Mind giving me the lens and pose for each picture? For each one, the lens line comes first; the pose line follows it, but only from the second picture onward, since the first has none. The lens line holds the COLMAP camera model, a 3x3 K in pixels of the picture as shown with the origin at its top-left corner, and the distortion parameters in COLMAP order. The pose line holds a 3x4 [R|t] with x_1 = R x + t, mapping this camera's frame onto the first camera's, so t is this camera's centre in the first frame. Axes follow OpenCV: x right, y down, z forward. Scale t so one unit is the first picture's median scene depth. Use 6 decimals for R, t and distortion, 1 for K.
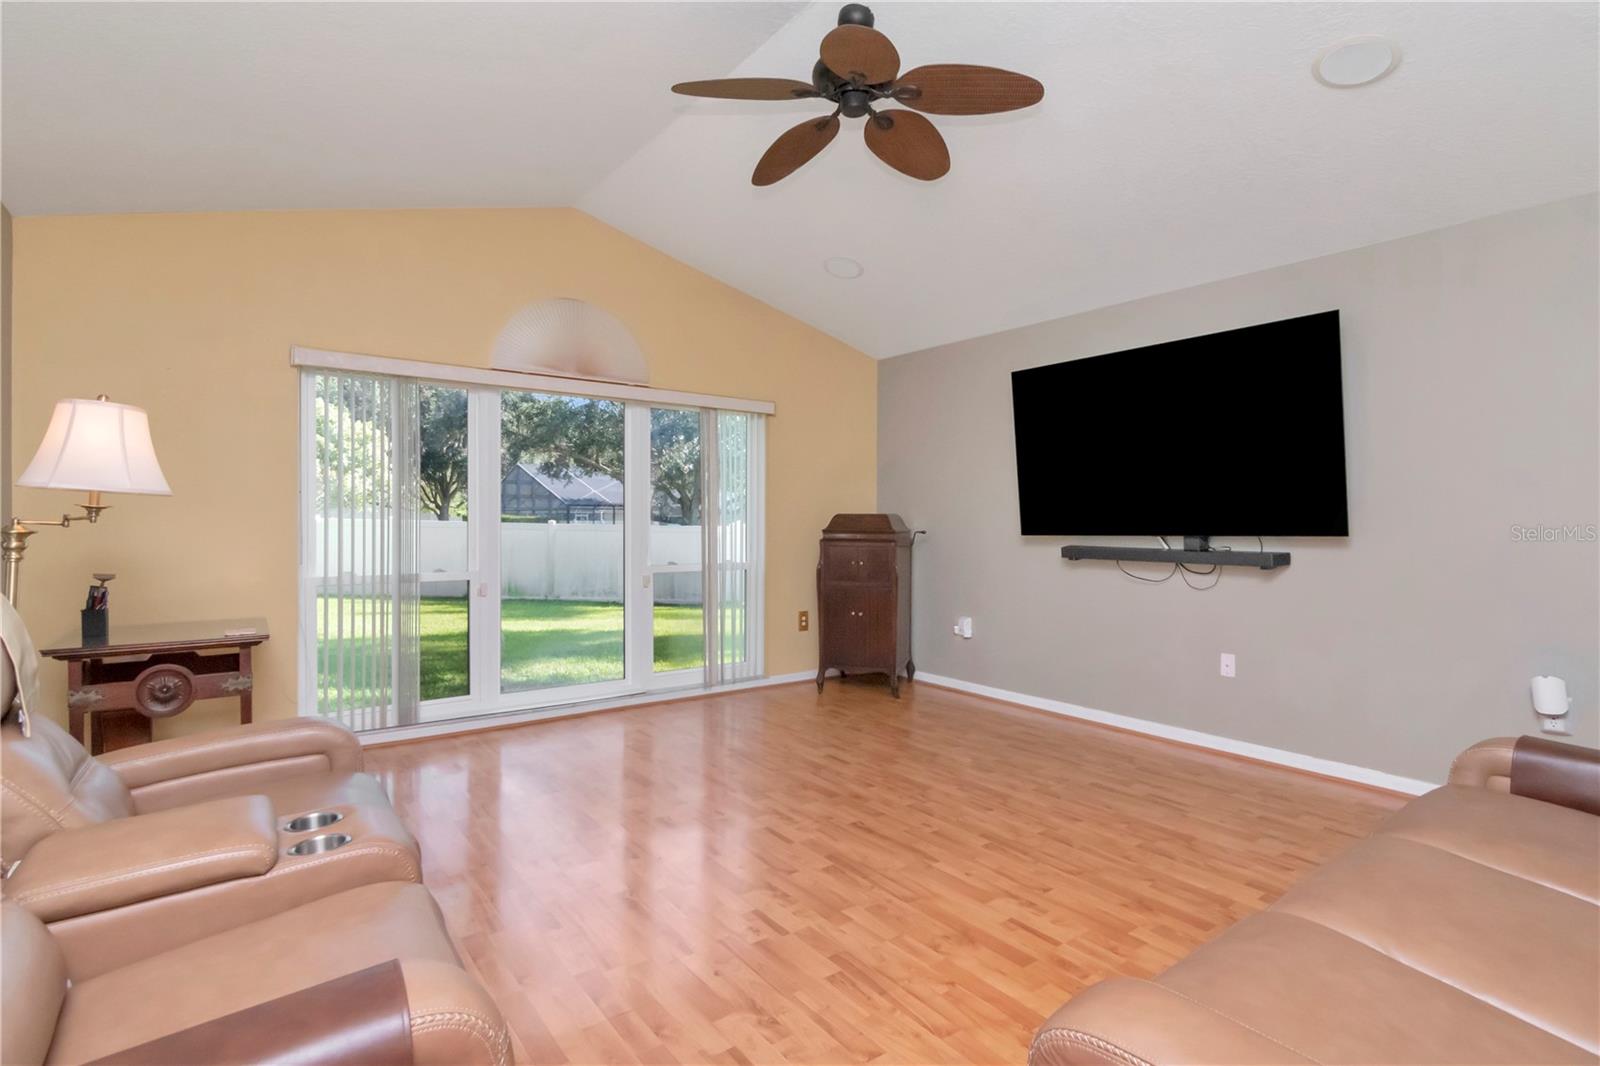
lens RADIAL K [[787.1, 0, 801.5], [0, 787.1, 524.7], [0, 0, 1]] dist [0.000542, 0.000375]
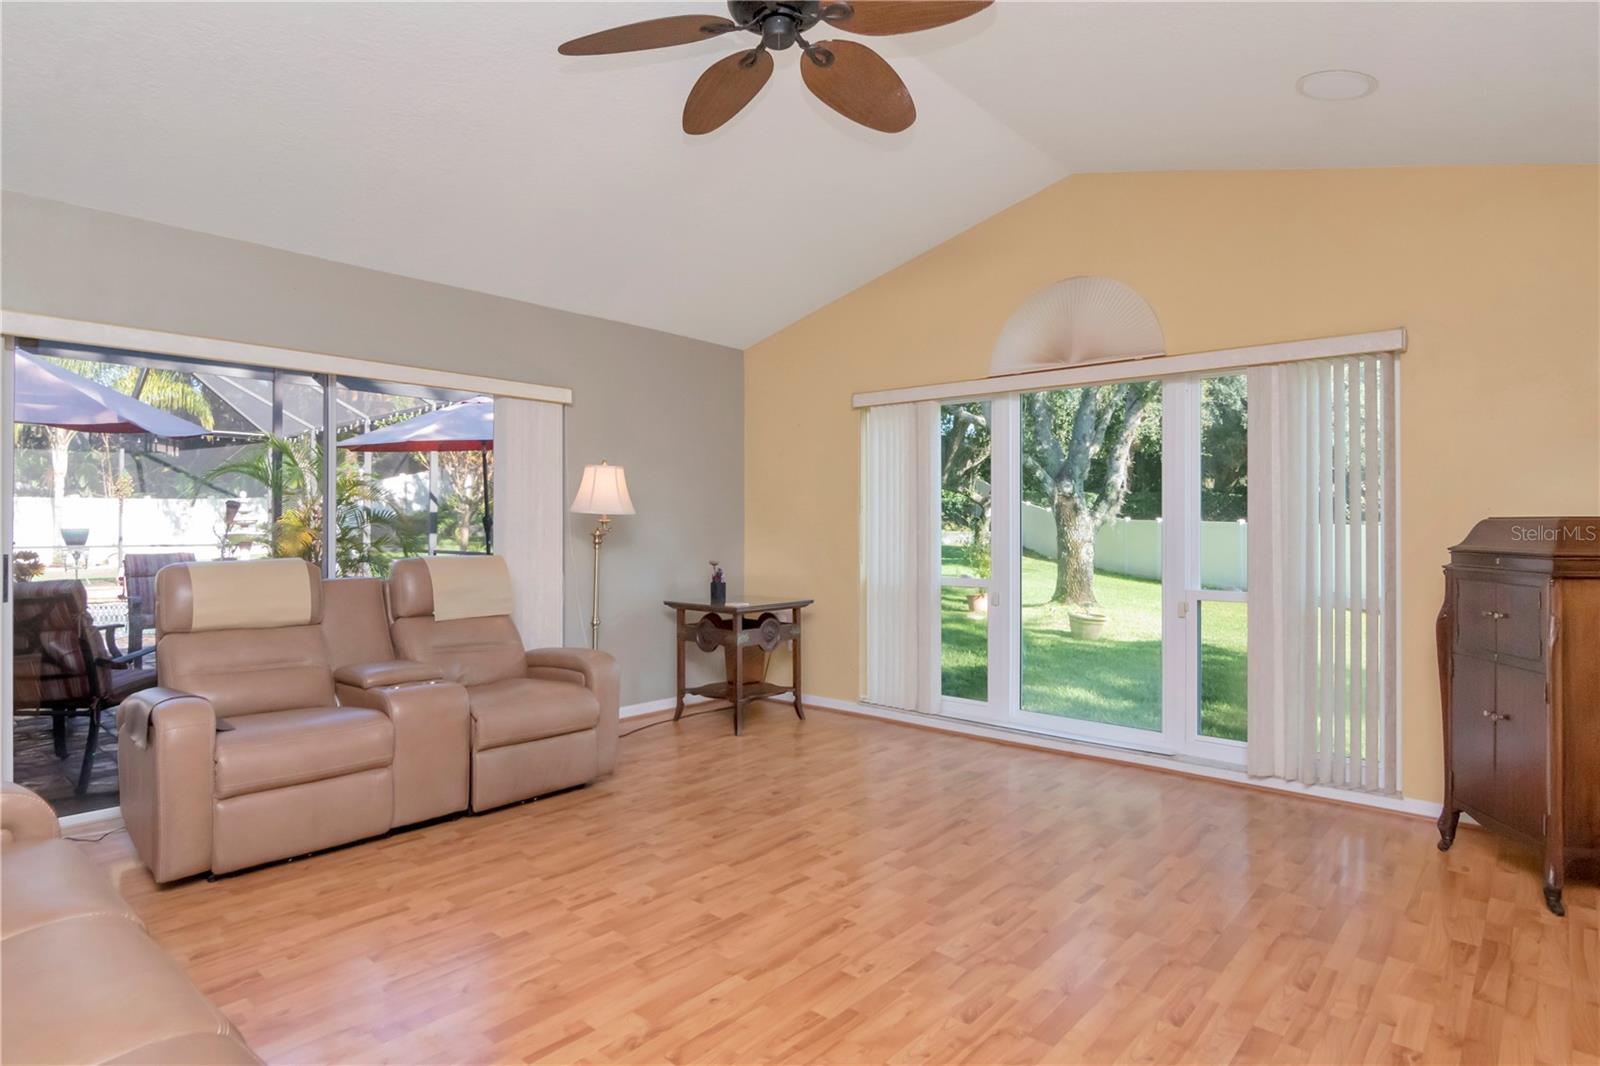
lens RADIAL K [[859.4, 0, 803.1], [0, 859.4, 530.0], [0, 0, 1]] dist [-0.008049, -0.001140]
pose [[0.214164, 0.002548, -0.976794, 0.893780], [-0.006133, 0.999980, 0.001264, -0.006583], [0.976778, 0.005720, 0.214175, 0.785136]]
